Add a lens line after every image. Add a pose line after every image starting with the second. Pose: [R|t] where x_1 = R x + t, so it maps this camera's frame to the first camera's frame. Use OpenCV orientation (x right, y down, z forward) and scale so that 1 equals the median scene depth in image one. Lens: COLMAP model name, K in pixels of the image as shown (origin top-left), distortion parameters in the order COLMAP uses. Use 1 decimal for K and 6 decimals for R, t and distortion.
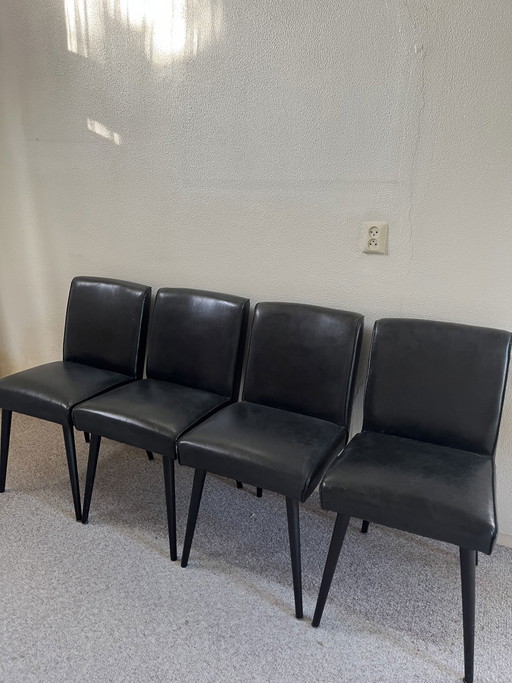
lens RADIAL K [[520.9, 0, 252.8], [0, 520.9, 351.2], [0, 0, 1]] dist [0.104380, -0.153609]
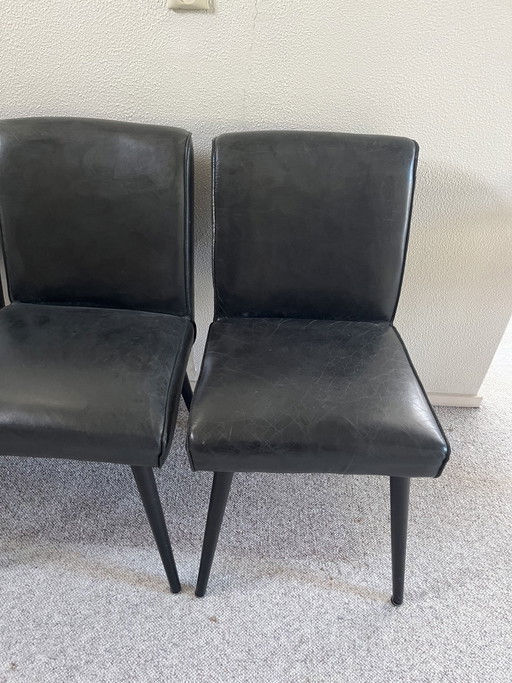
lens RADIAL K [[520.9, 0, 252.8], [0, 520.9, 351.2], [0, 0, 1]] dist [0.104380, -0.153609]
pose [[0.908538, -0.236936, 0.344121, 0.011029], [0.109606, 0.929966, 0.350927, -0.041004], [-0.403168, -0.281113, 0.870880, 0.399074]]
